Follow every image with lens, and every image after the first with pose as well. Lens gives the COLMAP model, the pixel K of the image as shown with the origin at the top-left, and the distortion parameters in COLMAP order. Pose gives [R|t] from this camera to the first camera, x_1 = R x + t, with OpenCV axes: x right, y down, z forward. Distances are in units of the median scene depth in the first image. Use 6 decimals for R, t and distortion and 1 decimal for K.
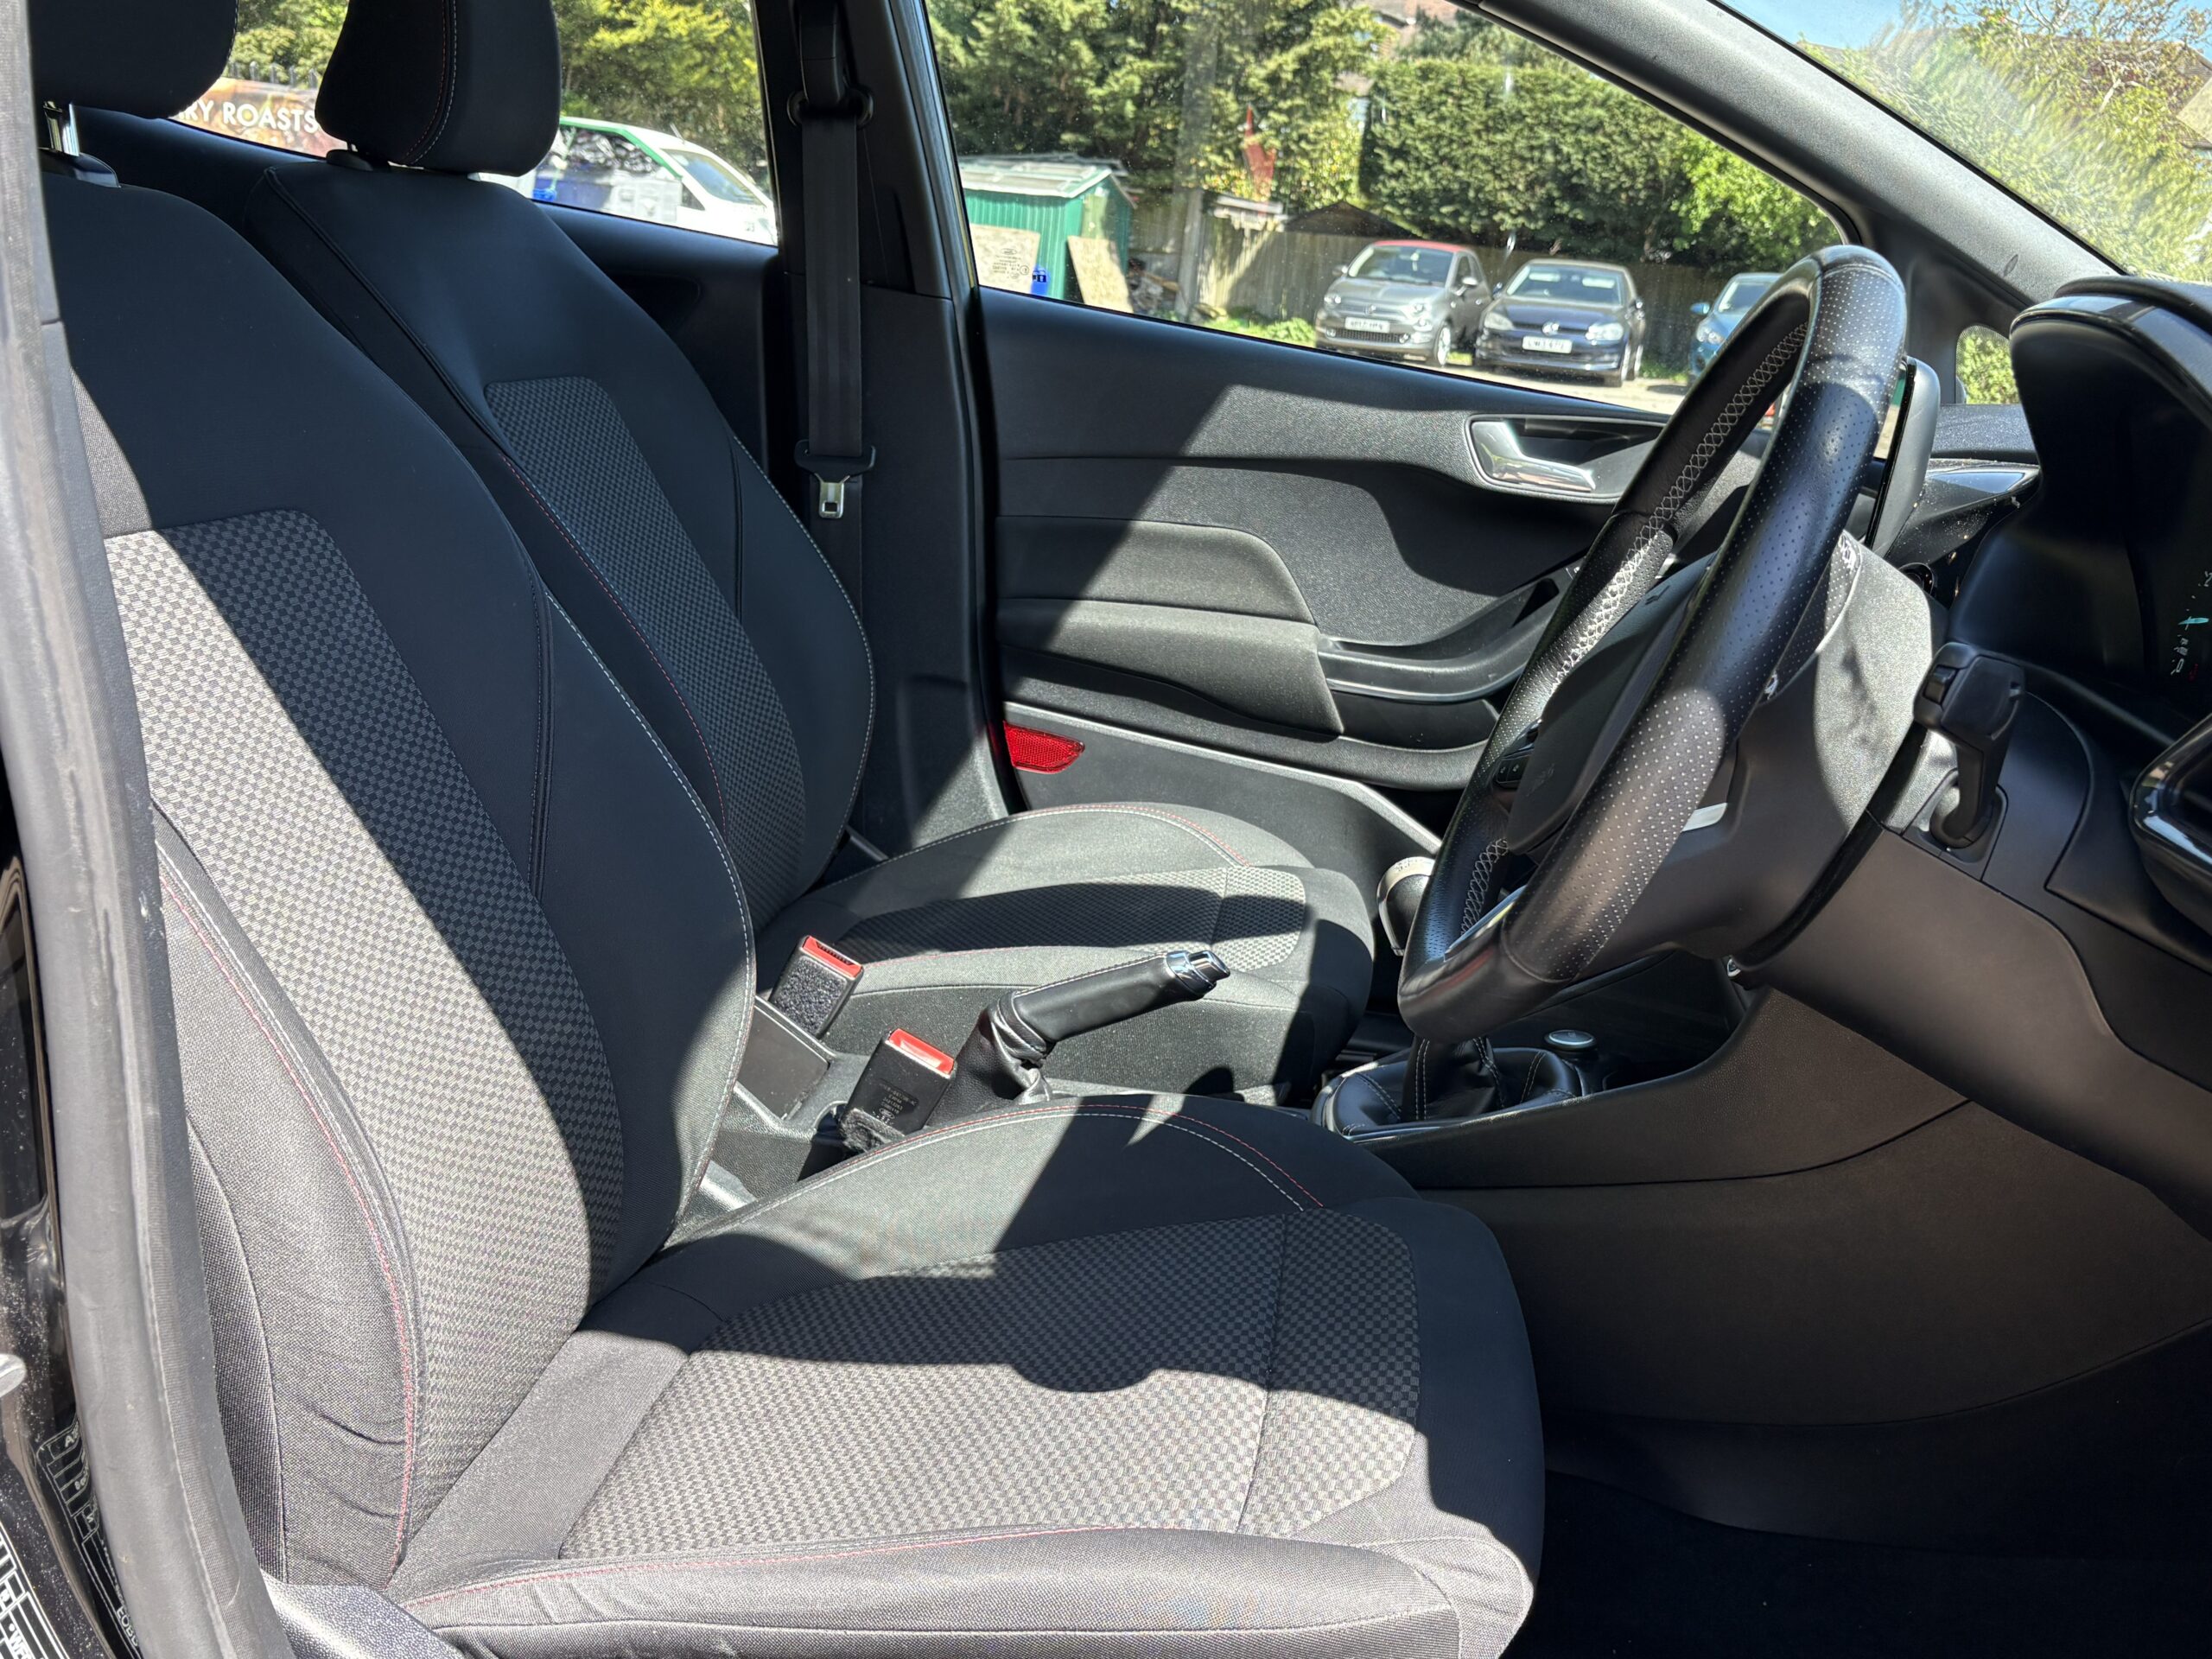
lens RADIAL K [[2109.6, 0, 1067.1], [0, 2109.6, 818.3], [0, 0, 1]] dist [0.175758, -0.634362]
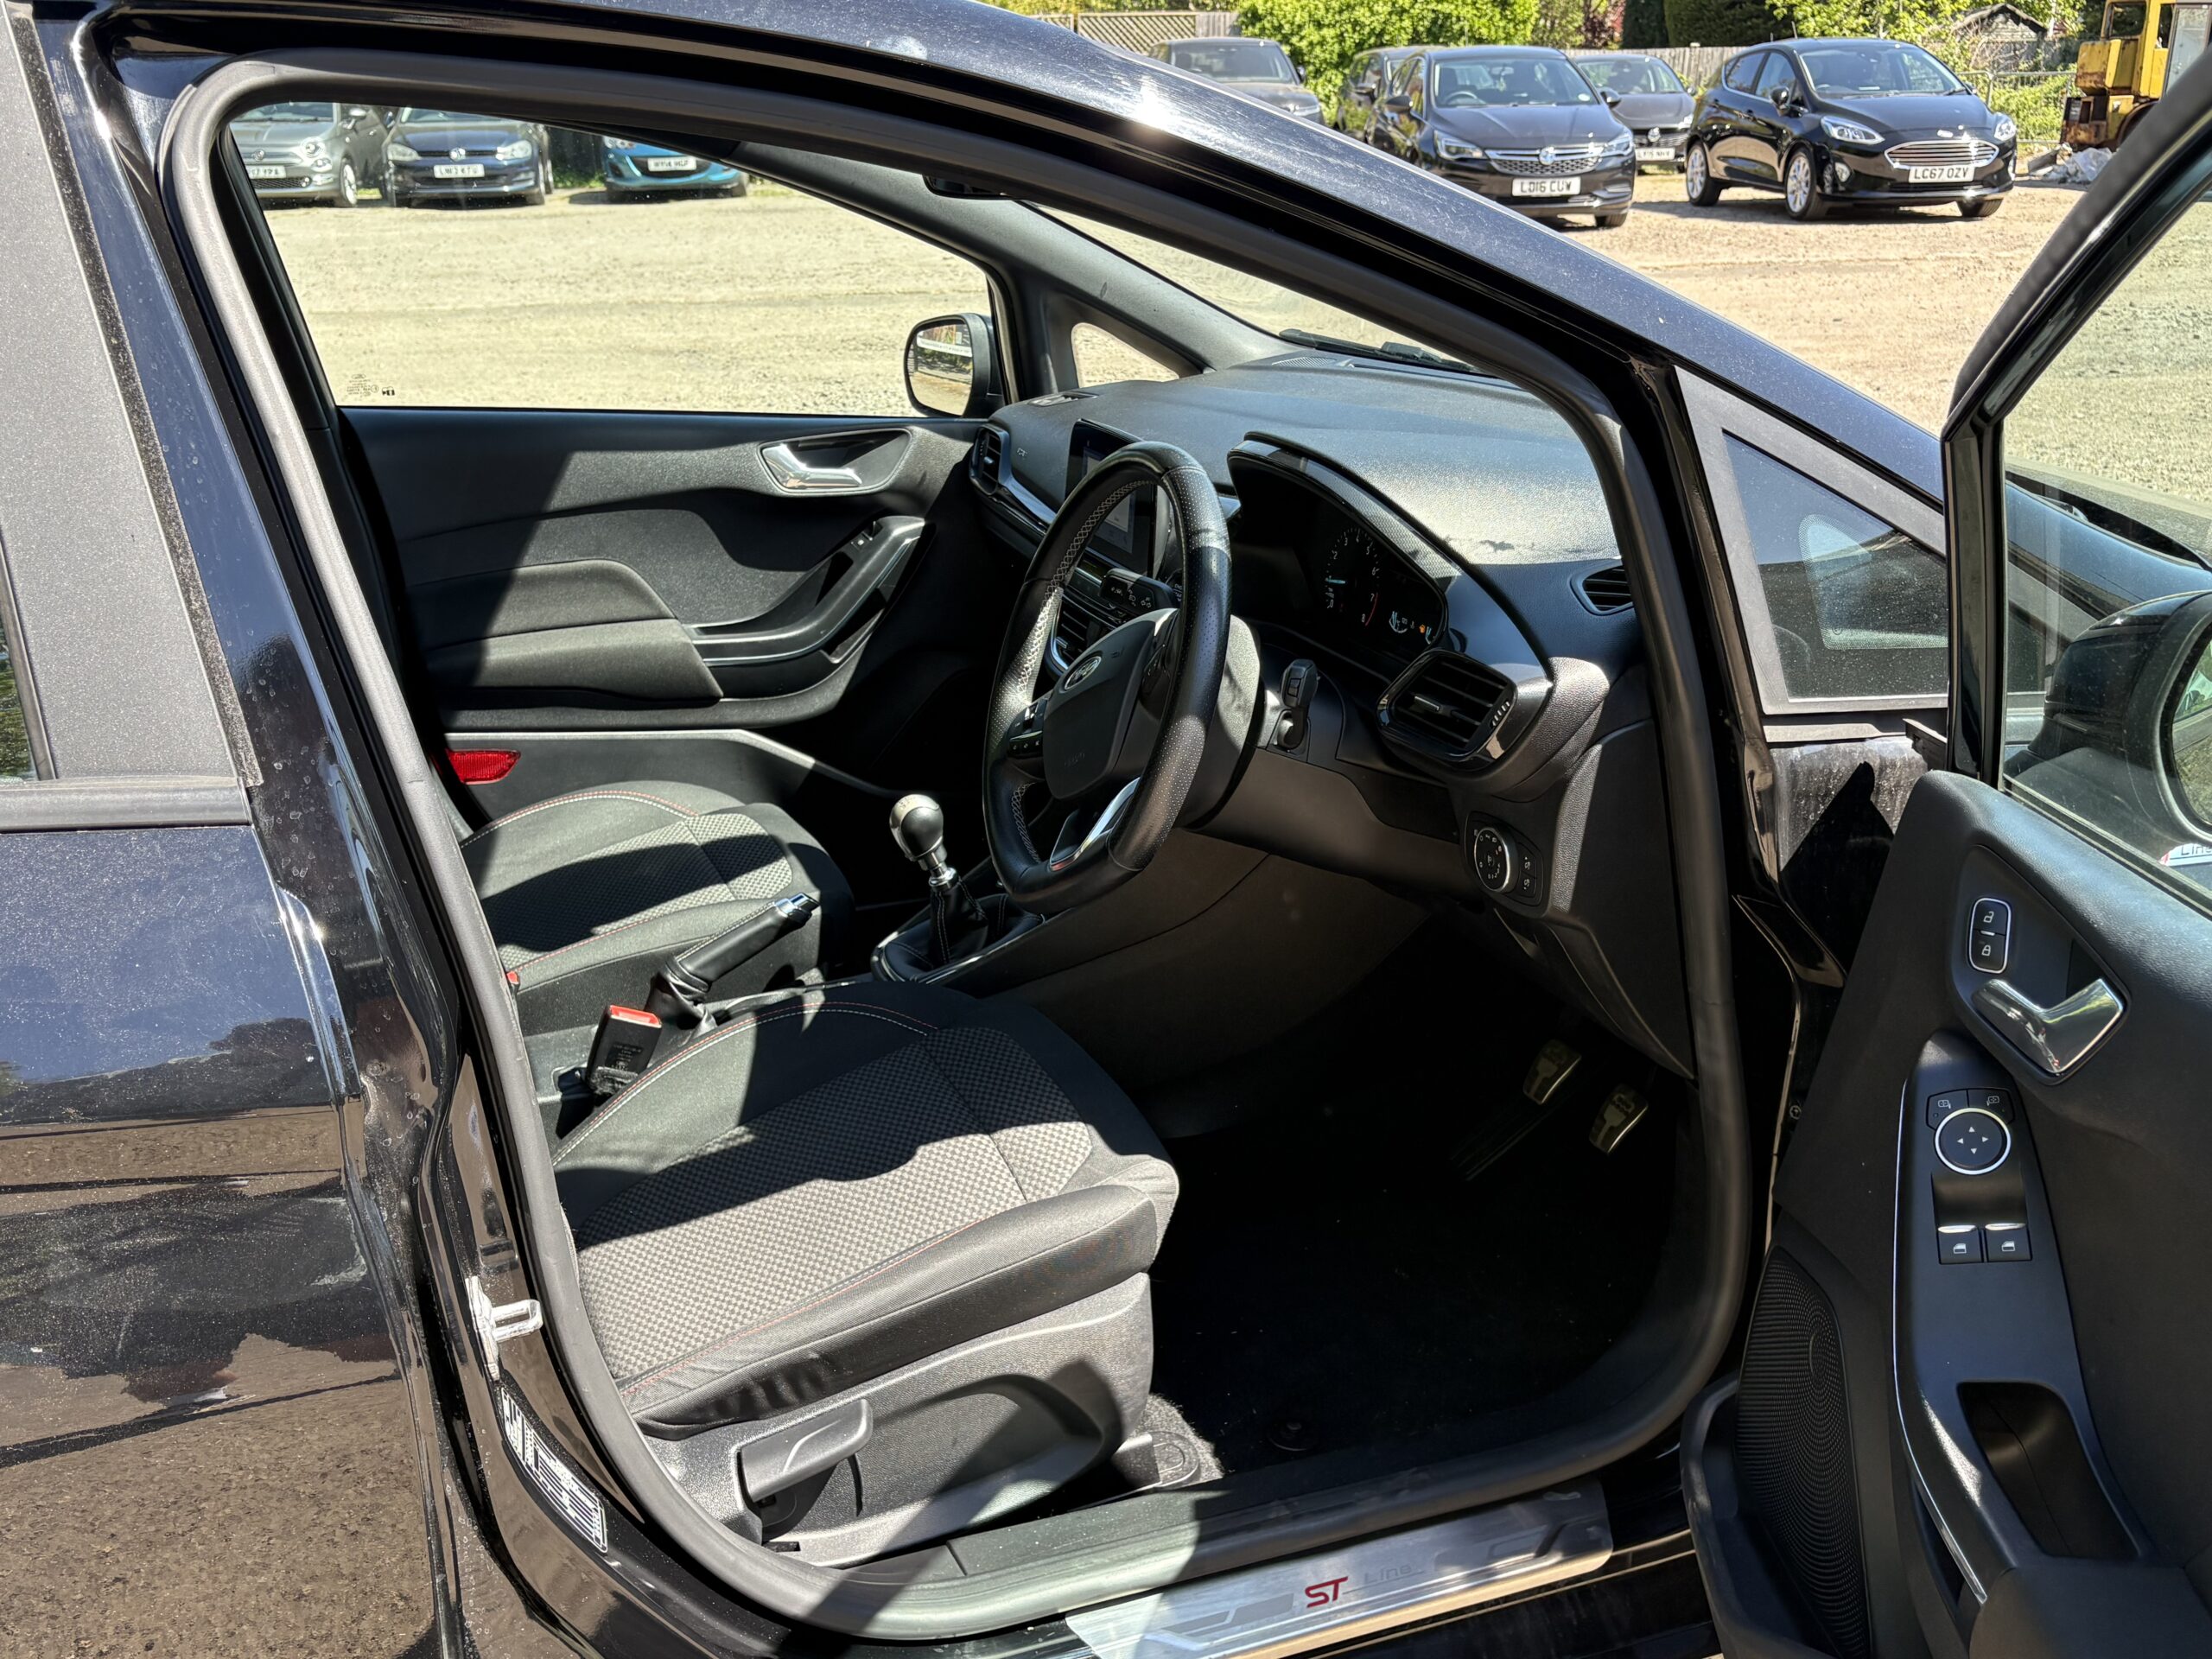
lens RADIAL K [[2097.0, 0, 1112.9], [0, 2097.0, 795.6], [0, 0, 1]] dist [0.073459, -0.167366]
pose [[0.865391, -0.255917, 0.430819, -0.238787], [0.221727, 0.966568, 0.128780, -0.095609], [-0.449373, -0.015921, 0.893202, -0.276587]]
